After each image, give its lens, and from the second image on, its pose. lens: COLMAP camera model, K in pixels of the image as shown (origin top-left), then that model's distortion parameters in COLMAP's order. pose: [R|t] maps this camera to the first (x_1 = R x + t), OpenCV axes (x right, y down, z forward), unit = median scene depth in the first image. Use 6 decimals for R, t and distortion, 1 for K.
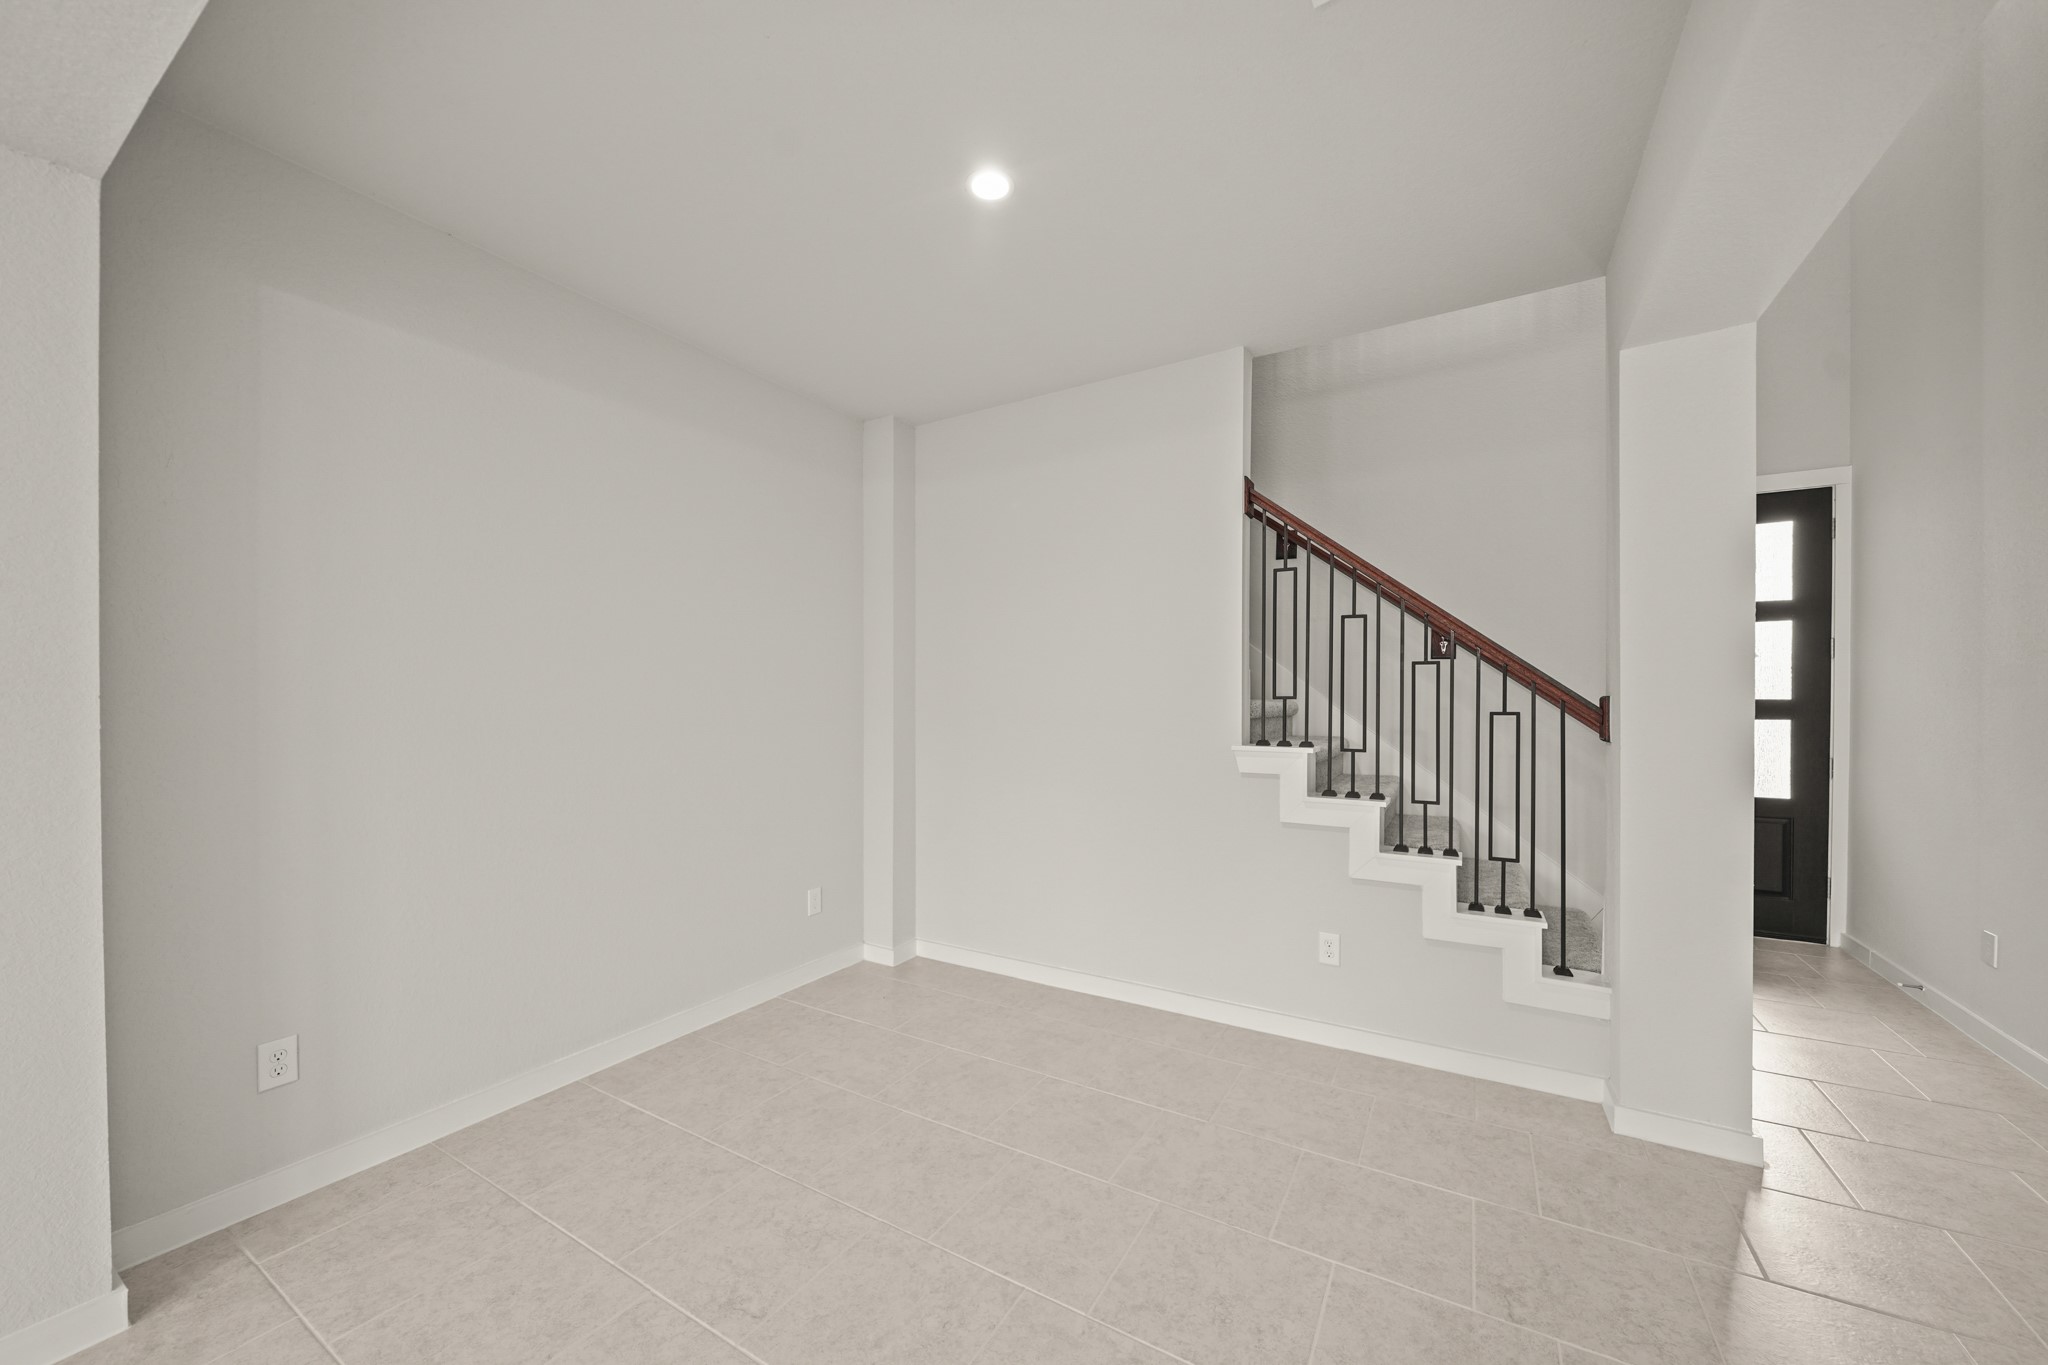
lens RADIAL K [[758.7, 0, 1007.2], [0, 758.7, 723.0], [0, 0, 1]] dist [-0.002179, -0.000011]
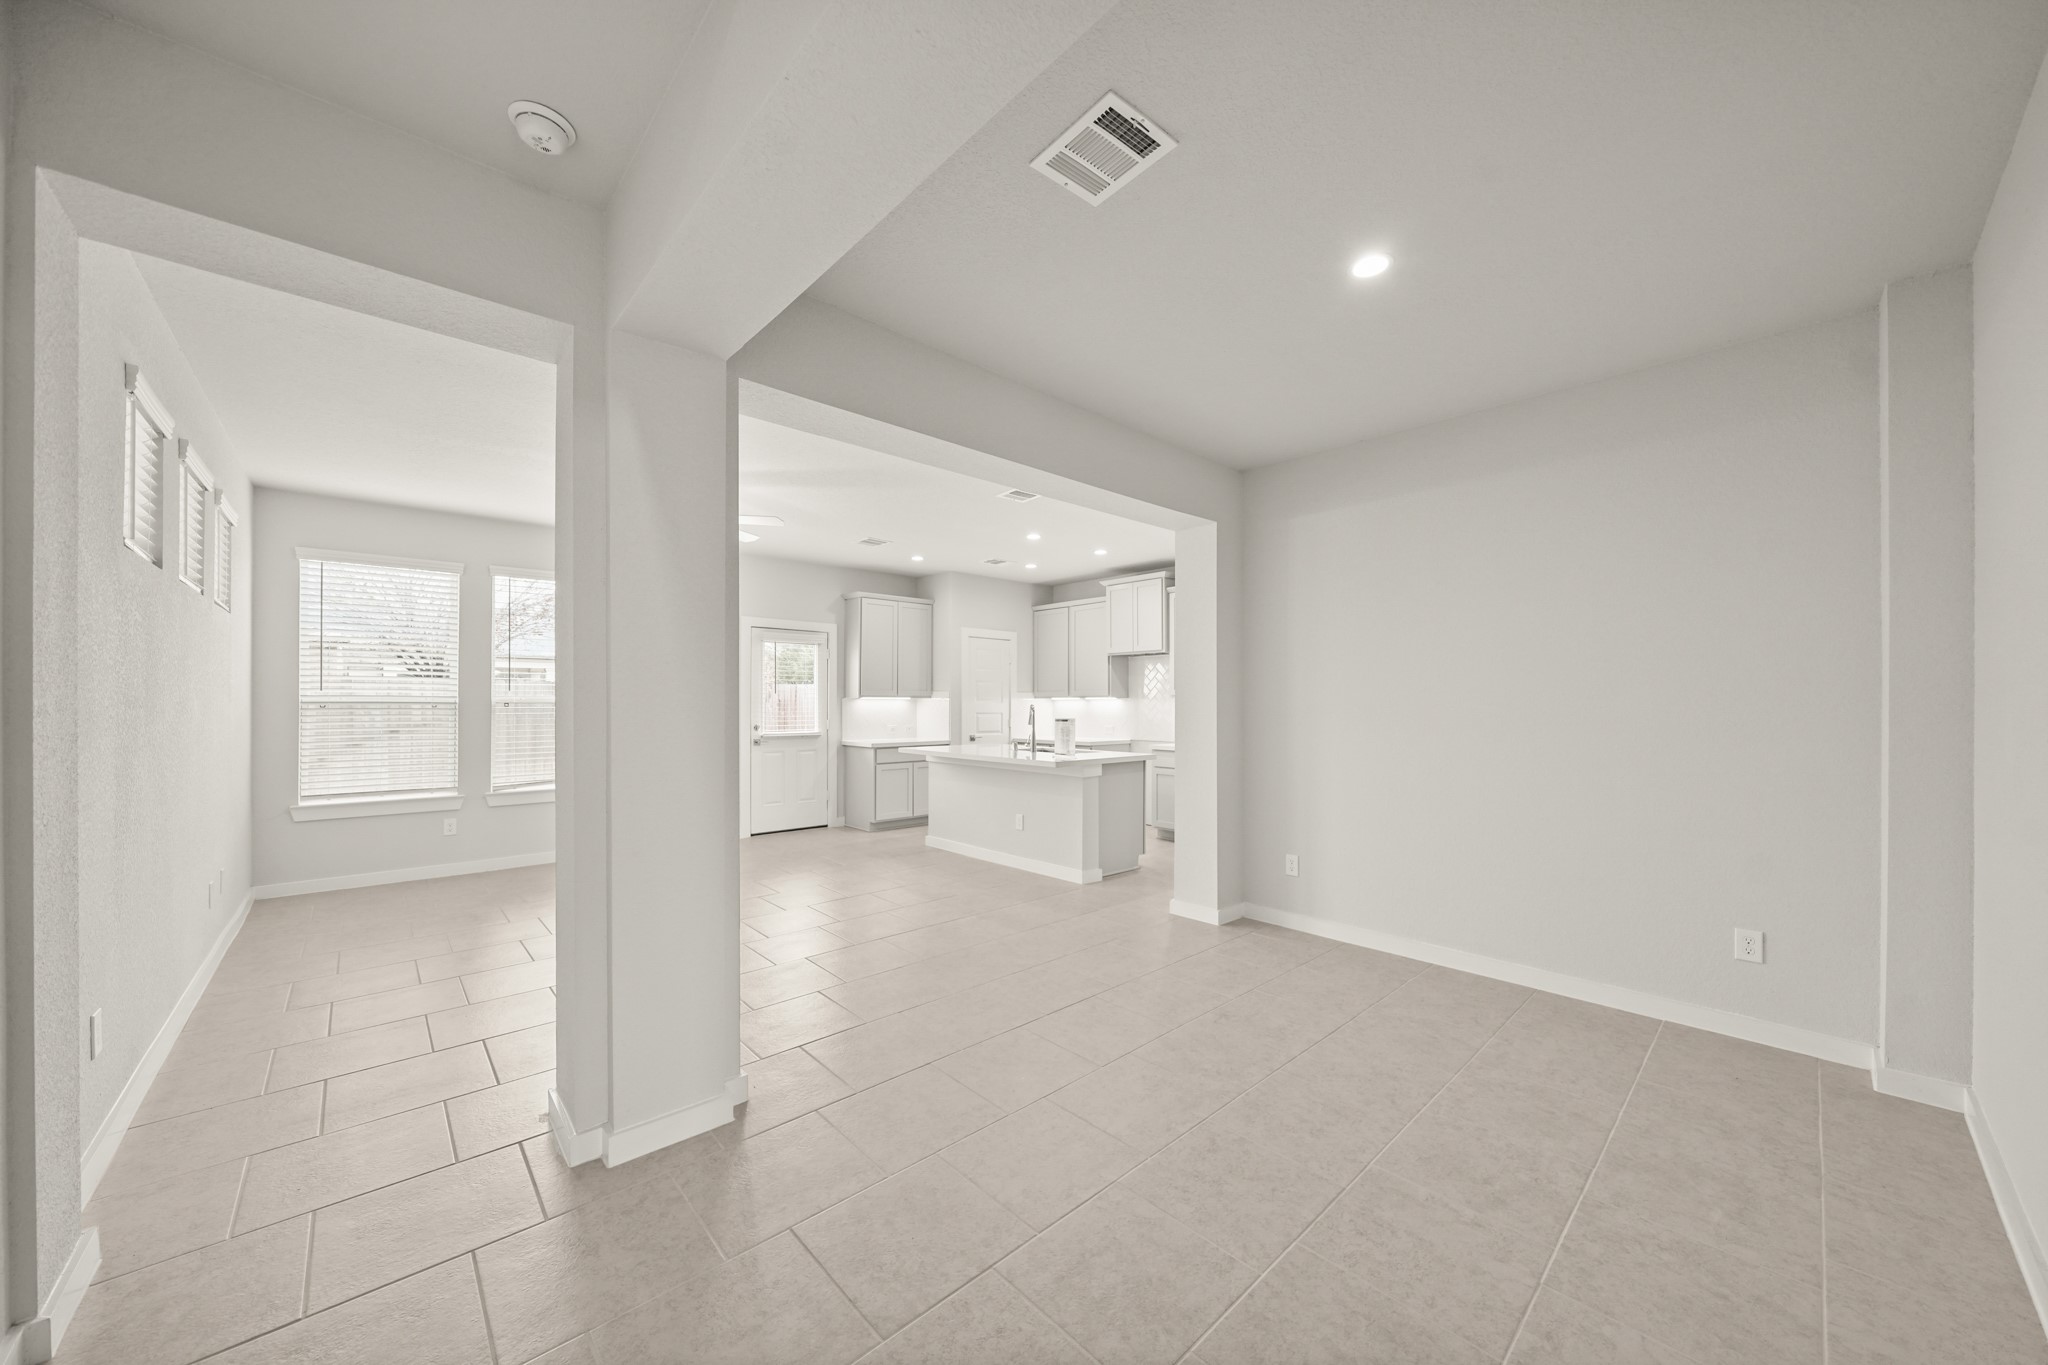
lens RADIAL K [[700.9, 0, 1071.4], [0, 700.9, 695.0], [0, 0, 1]] dist [-0.004347, -0.000111]
pose [[-0.225086, -0.008314, -0.974303, 0.616792], [-0.021768, 0.999757, -0.003502, -0.015513], [0.974096, 0.020421, -0.225212, 0.423504]]
